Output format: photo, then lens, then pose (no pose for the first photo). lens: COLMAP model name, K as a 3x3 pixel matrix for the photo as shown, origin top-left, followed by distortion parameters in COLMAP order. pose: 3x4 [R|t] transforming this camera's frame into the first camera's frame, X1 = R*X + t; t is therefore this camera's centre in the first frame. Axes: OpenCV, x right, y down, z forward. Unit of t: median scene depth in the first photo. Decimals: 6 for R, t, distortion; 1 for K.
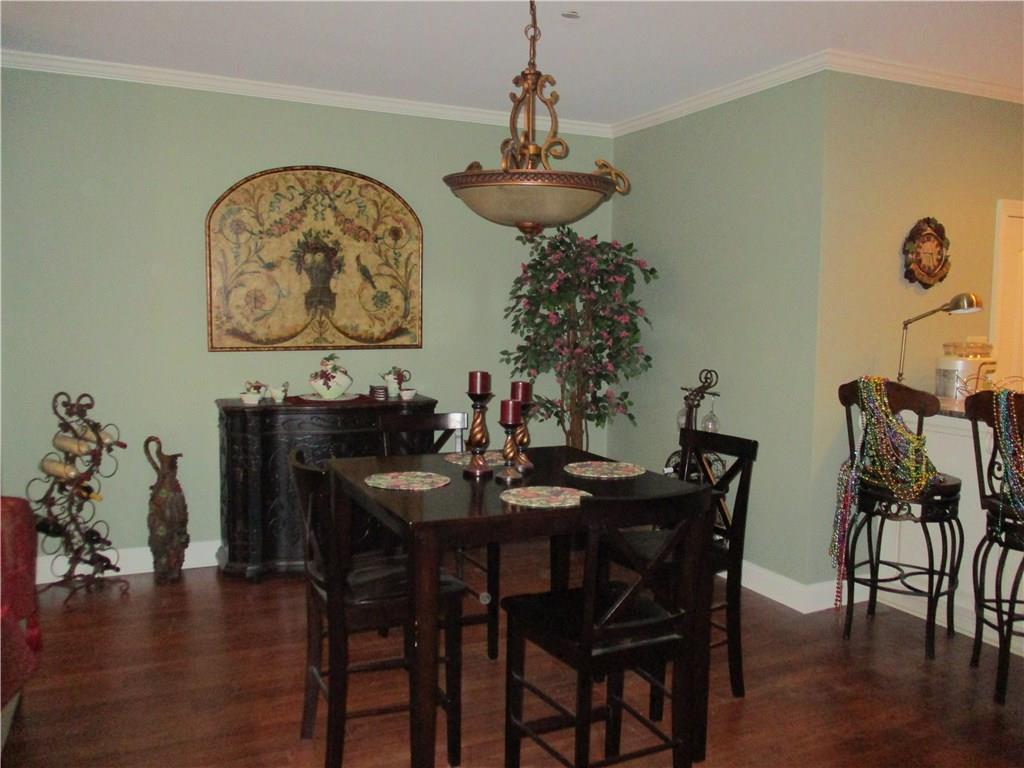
lens RADIAL K [[862.1, 0, 512.0], [0, 862.1, 384.0], [0, 0, 1]] dist [-0.012101, -0.003589]
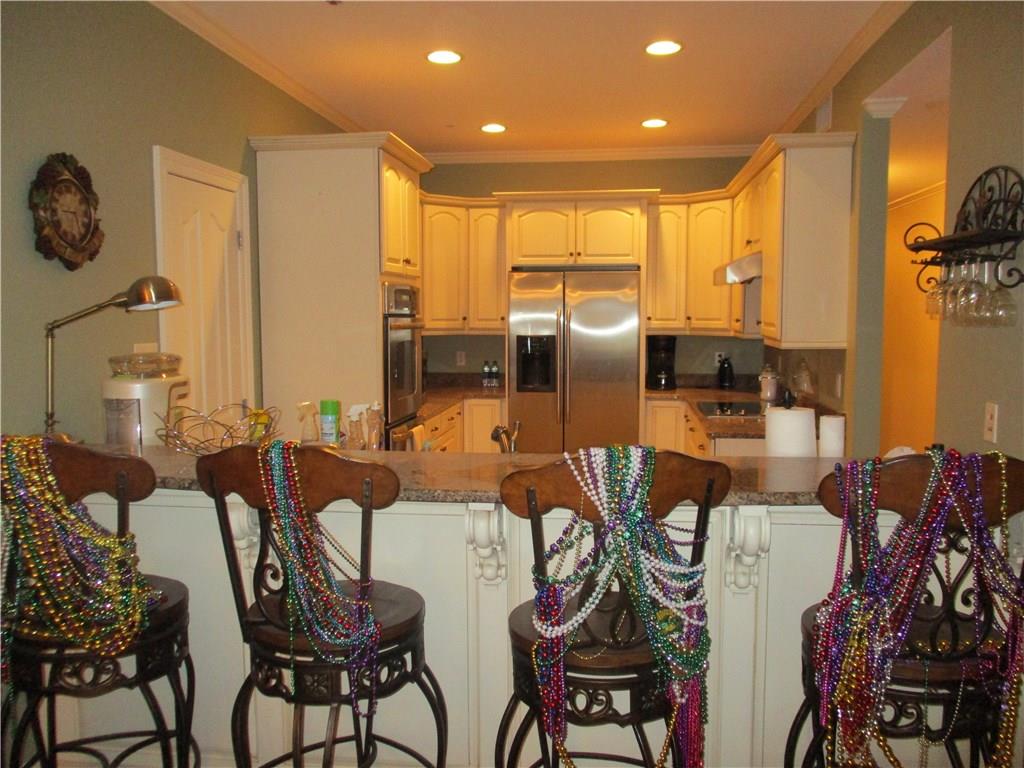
lens RADIAL K [[847.6, 0, 511.8], [0, 847.6, 409.5], [0, 0, 1]] dist [-0.009927, -0.007484]
pose [[0.544504, -0.100988, 0.832657, 0.145313], [0.073616, 0.994648, 0.072495, -0.033694], [-0.835522, 0.021823, 0.549024, 0.423650]]
